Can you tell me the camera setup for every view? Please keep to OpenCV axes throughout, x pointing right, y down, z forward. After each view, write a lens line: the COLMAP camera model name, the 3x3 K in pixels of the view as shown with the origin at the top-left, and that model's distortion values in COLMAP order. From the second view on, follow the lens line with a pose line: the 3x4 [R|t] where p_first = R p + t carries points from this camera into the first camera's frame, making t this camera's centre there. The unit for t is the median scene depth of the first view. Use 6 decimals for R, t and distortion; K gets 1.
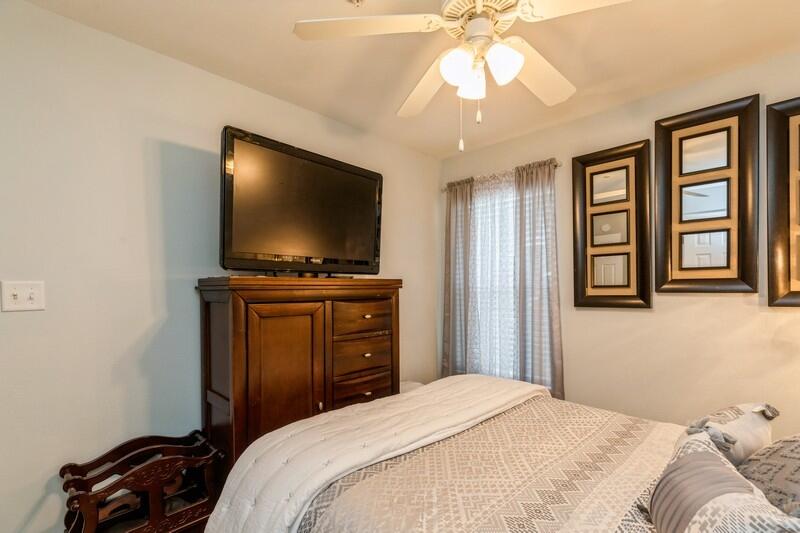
lens RADIAL K [[371.5, 0, 395.4], [0, 371.5, 284.0], [0, 0, 1]] dist [0.001355, 0.000435]
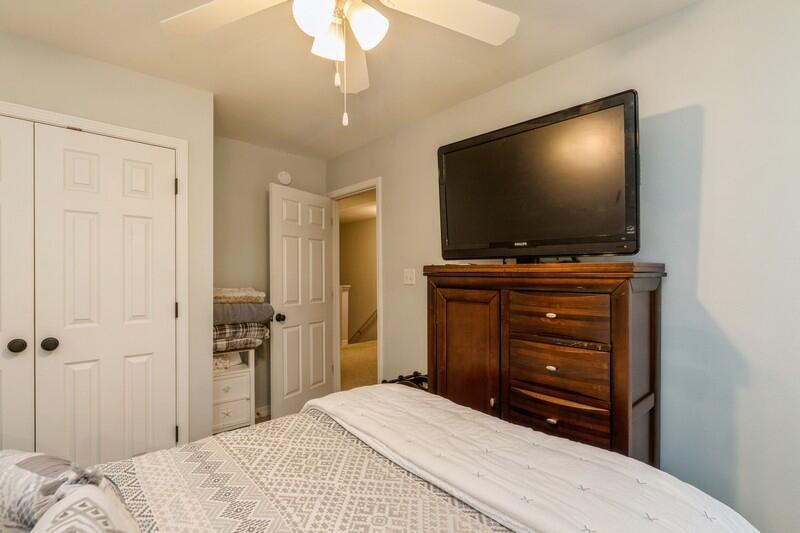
lens RADIAL K [[380.9, 0, 402.7], [0, 380.9, 274.2], [0, 0, 1]] dist [-0.014148, -0.000648]
pose [[-0.046415, 0.014435, -0.998818, 0.803256], [0.010281, 0.999850, 0.013973, -0.008527], [0.998869, -0.009620, -0.046556, 0.876851]]
